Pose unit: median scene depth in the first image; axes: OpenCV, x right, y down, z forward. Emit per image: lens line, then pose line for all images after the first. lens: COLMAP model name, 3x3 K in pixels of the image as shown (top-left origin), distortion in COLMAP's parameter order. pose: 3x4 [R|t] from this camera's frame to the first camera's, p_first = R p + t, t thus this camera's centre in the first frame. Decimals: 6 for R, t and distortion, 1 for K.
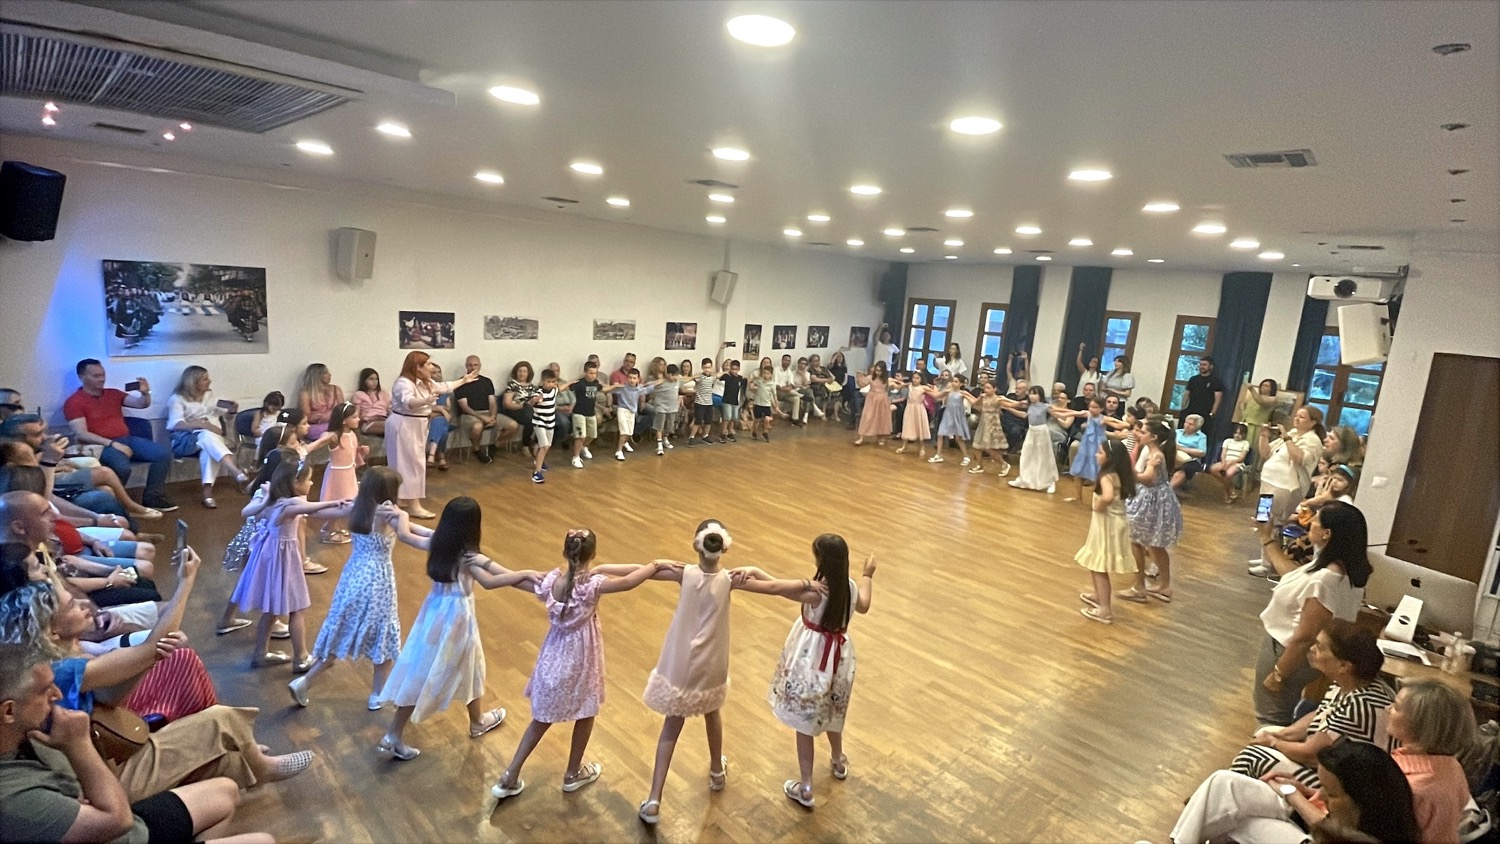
lens RADIAL K [[708.7, 0, 748.7], [0, 708.7, 432.3], [0, 0, 1]] dist [0.040388, -0.038936]
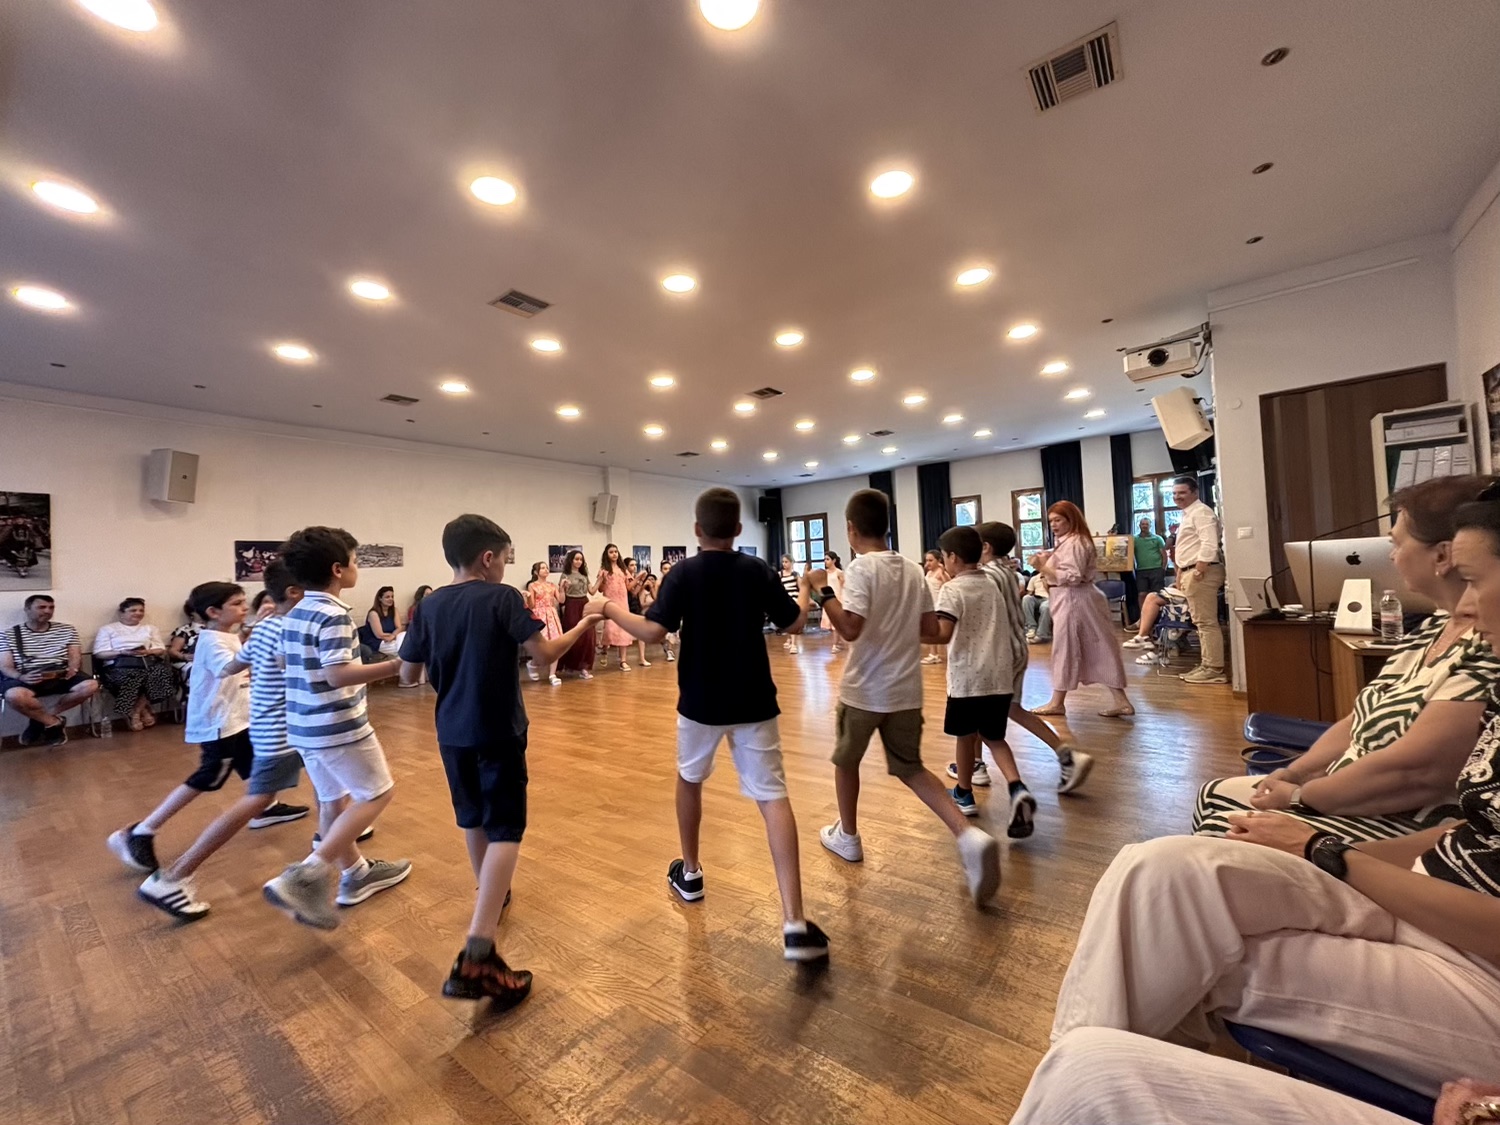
lens RADIAL K [[612.2, 0, 745.6], [0, 612.2, 570.6], [0, 0, 1]] dist [-0.007043, 0.003743]
pose [[0.984426, -0.124889, 0.123729, 0.066549], [0.147218, 0.970309, -0.191907, 0.124962], [-0.096088, 0.207133, 0.973582, 0.179413]]
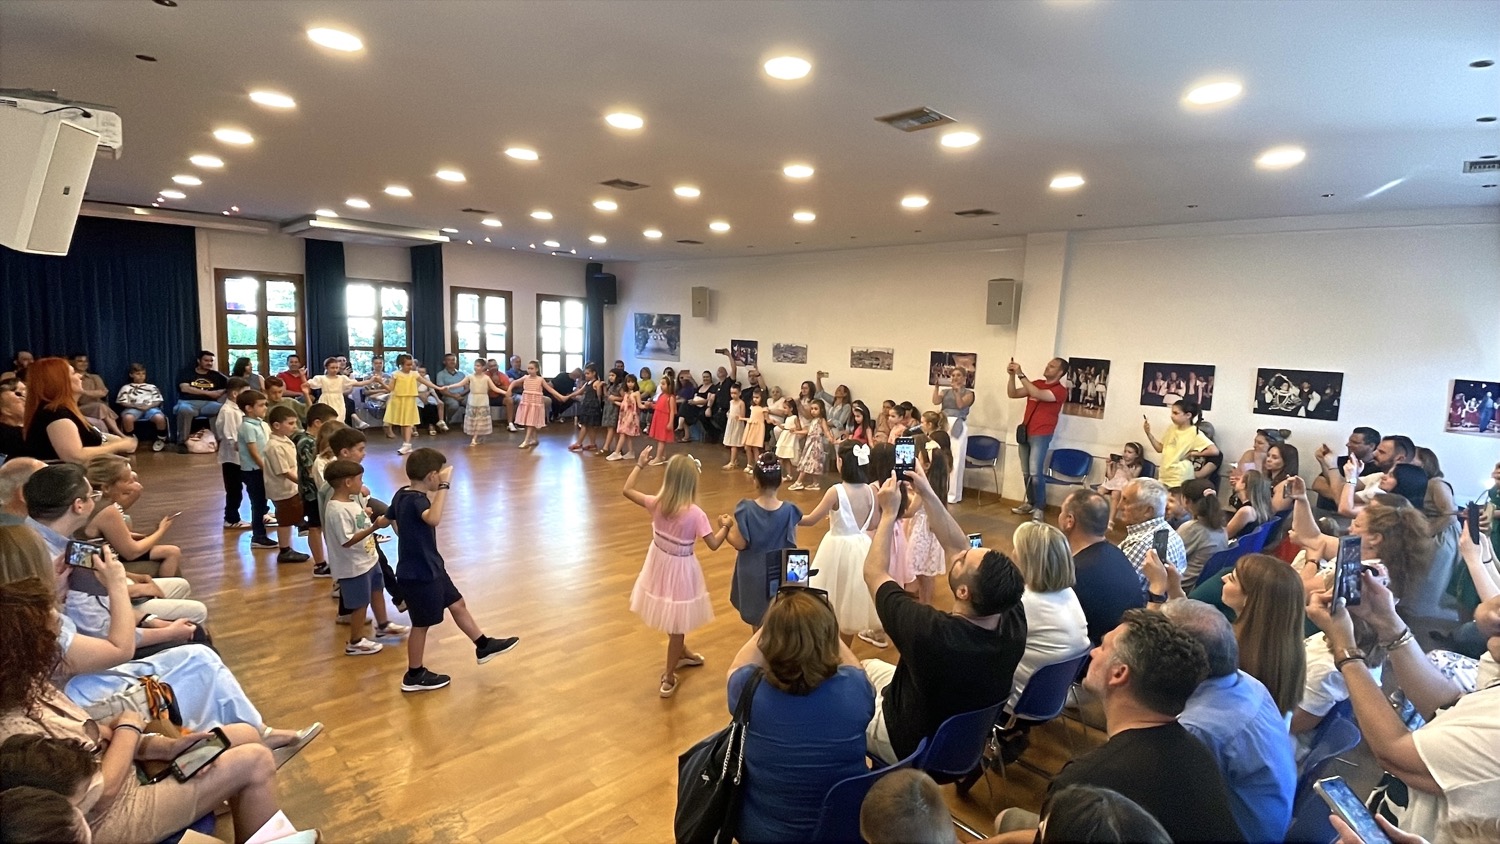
lens RADIAL K [[708.7, 0, 761.6], [0, 708.7, 420.6], [0, 0, 1]] dist [0.040388, -0.038936]
pose [[-0.029932, 0.055016, -0.998037, 1.003181], [-0.231549, 0.970942, 0.060466, -0.114105], [0.972363, 0.232904, -0.016323, 1.176429]]
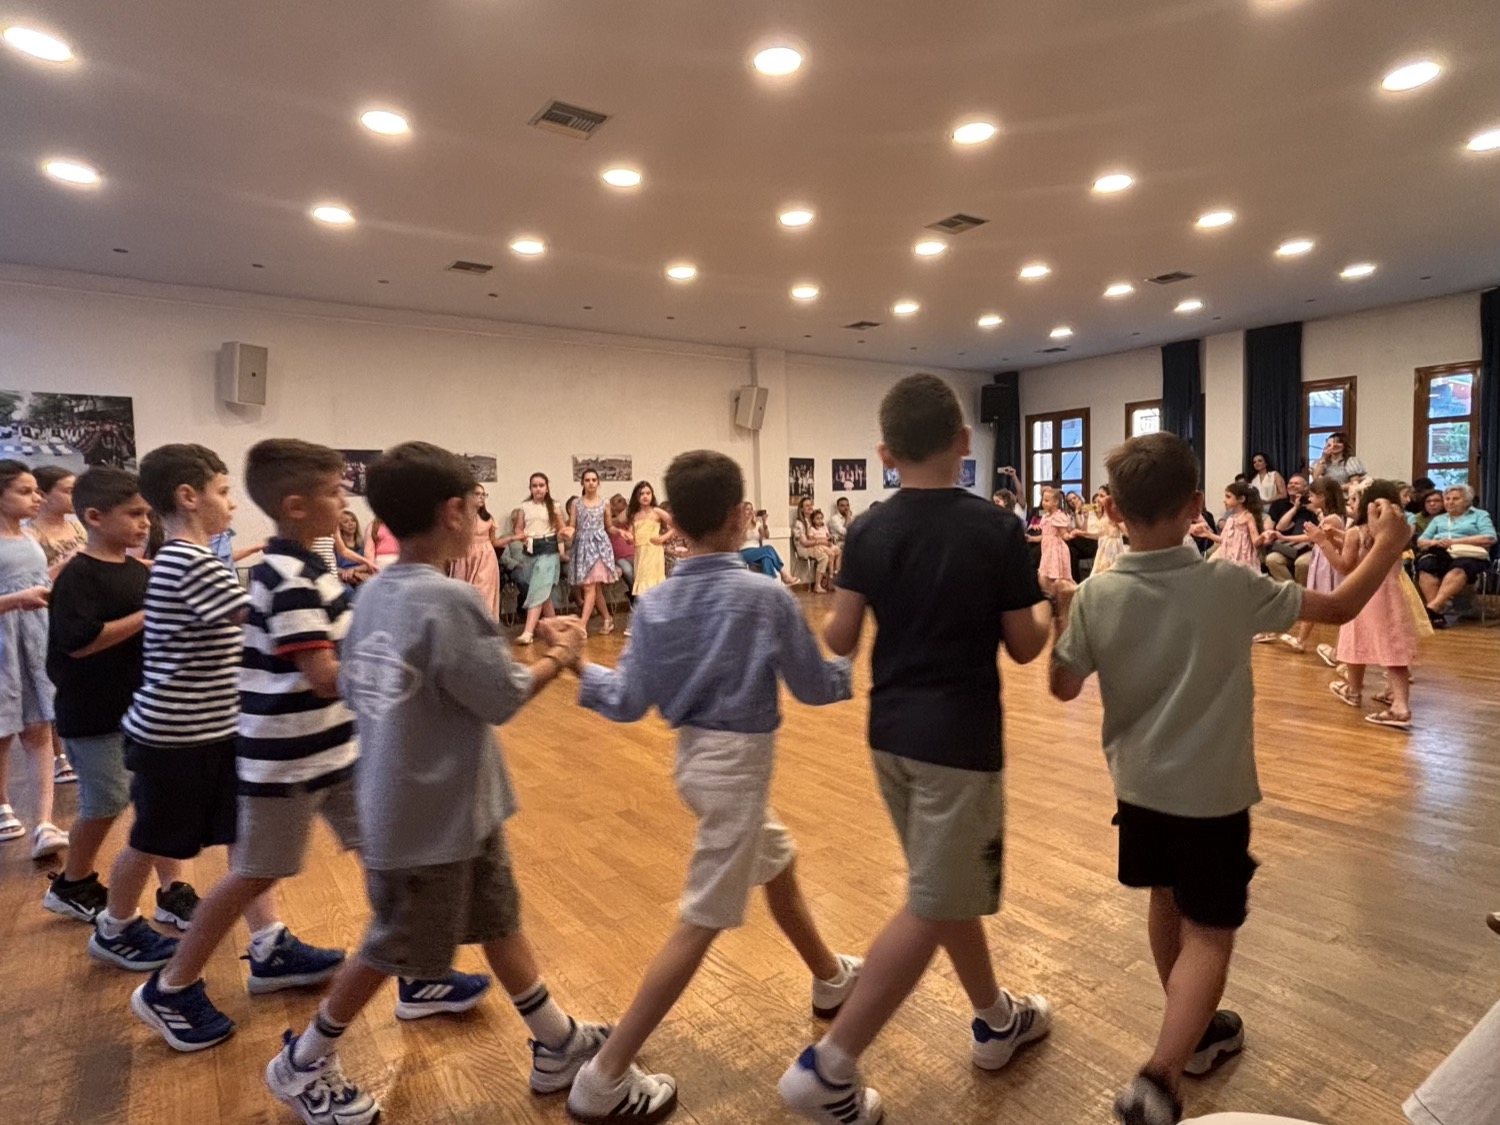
lens RADIAL K [[832.9, 0, 732.6], [0, 832.9, 578.8], [0, 0, 1]] dist [0.012424, -0.006684]
pose [[0.978340, -0.087572, -0.187566, 0.142214], [0.065256, 0.990380, -0.122022, 0.124618], [0.196447, 0.107139, 0.974643, 0.208389]]
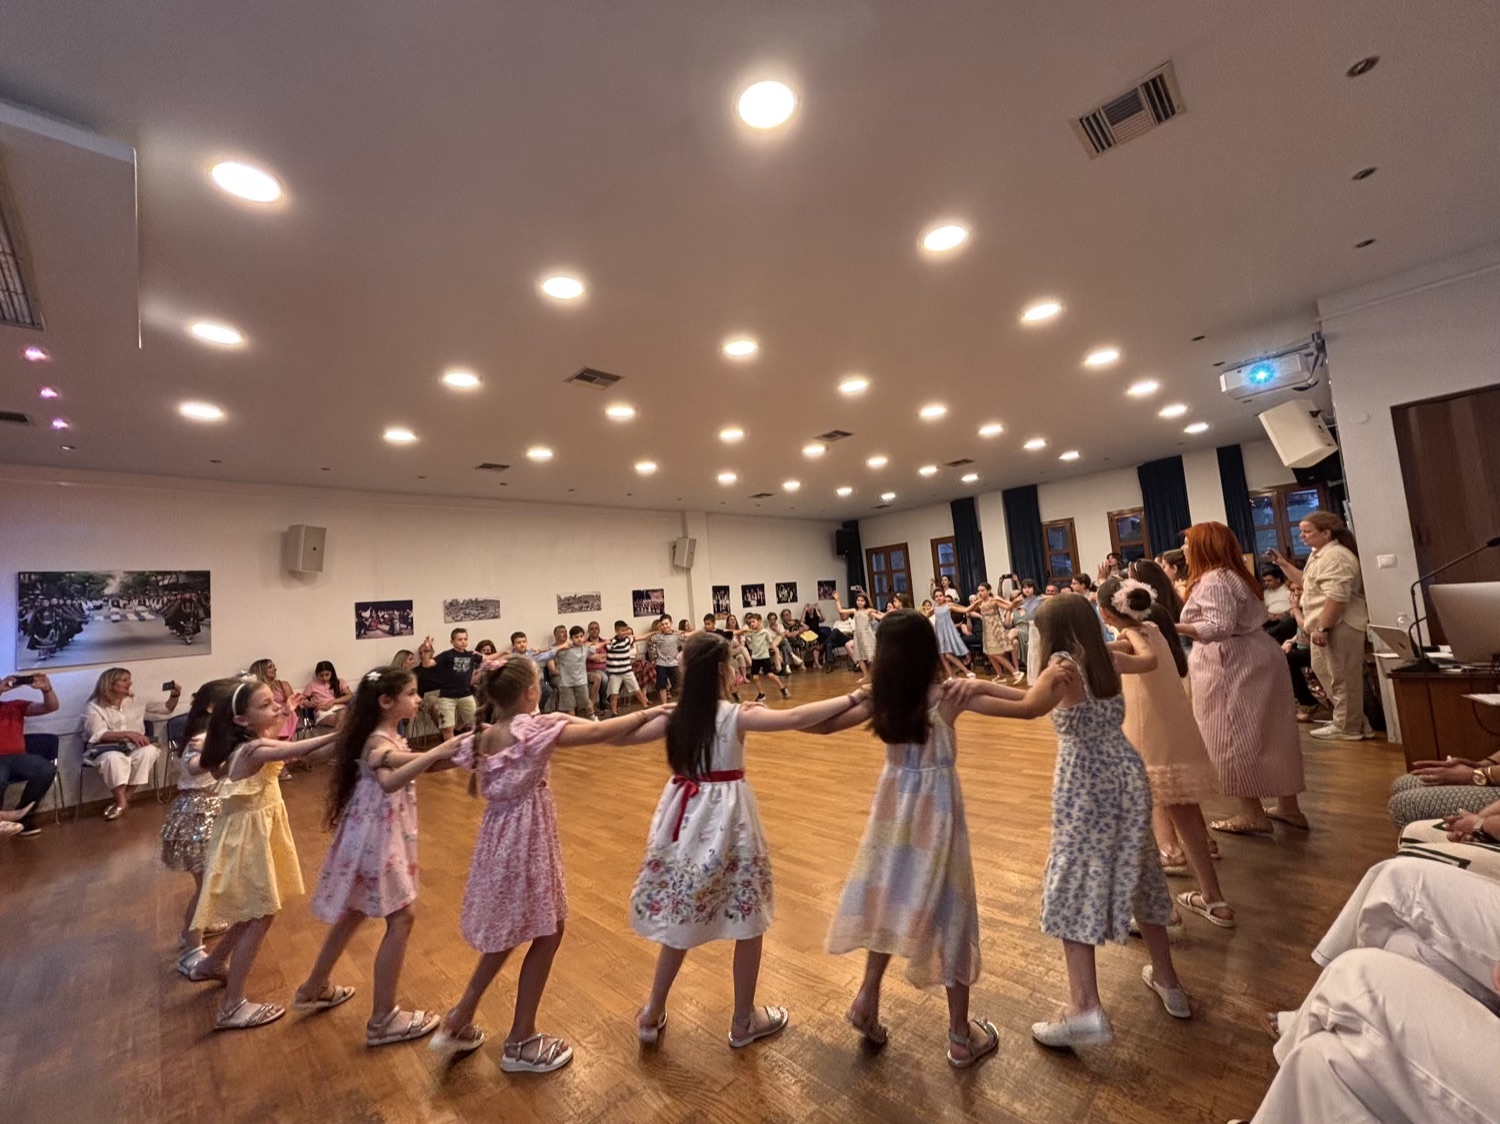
lens RADIAL K [[612.2, 0, 744.9], [0, 612.2, 569.5], [0, 0, 1]] dist [-0.007043, 0.003743]
pose [[0.986813, -0.161815, -0.003974, 0.080109], [0.155308, 0.953475, -0.258388, 0.104808], [0.045600, 0.254363, 0.966033, 0.172430]]
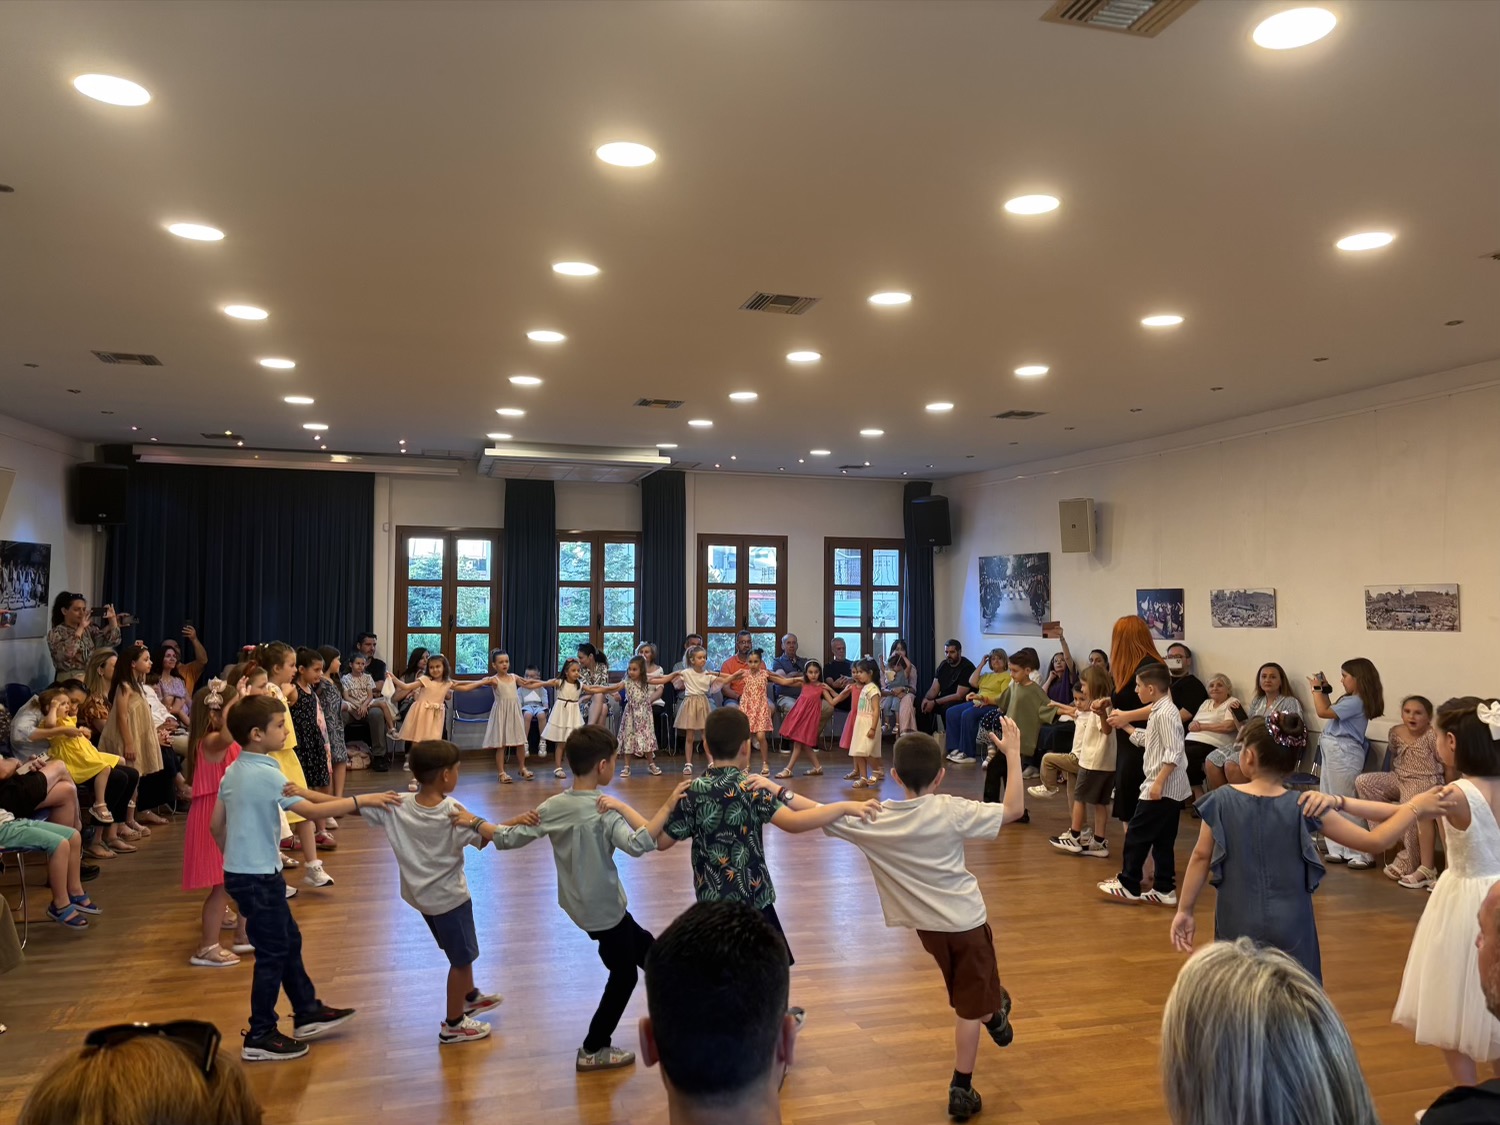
lens RADIAL K [[1144.4, 0, 760.5], [0, 1144.4, 566.9], [0, 0, 1]] dist [0.032543, -0.012241]
pose [[-0.484175, -0.096404, -0.869644, 0.845324], [-0.197090, 0.980385, 0.001049, -0.119009], [0.852485, 0.171906, -0.493678, 1.328377]]
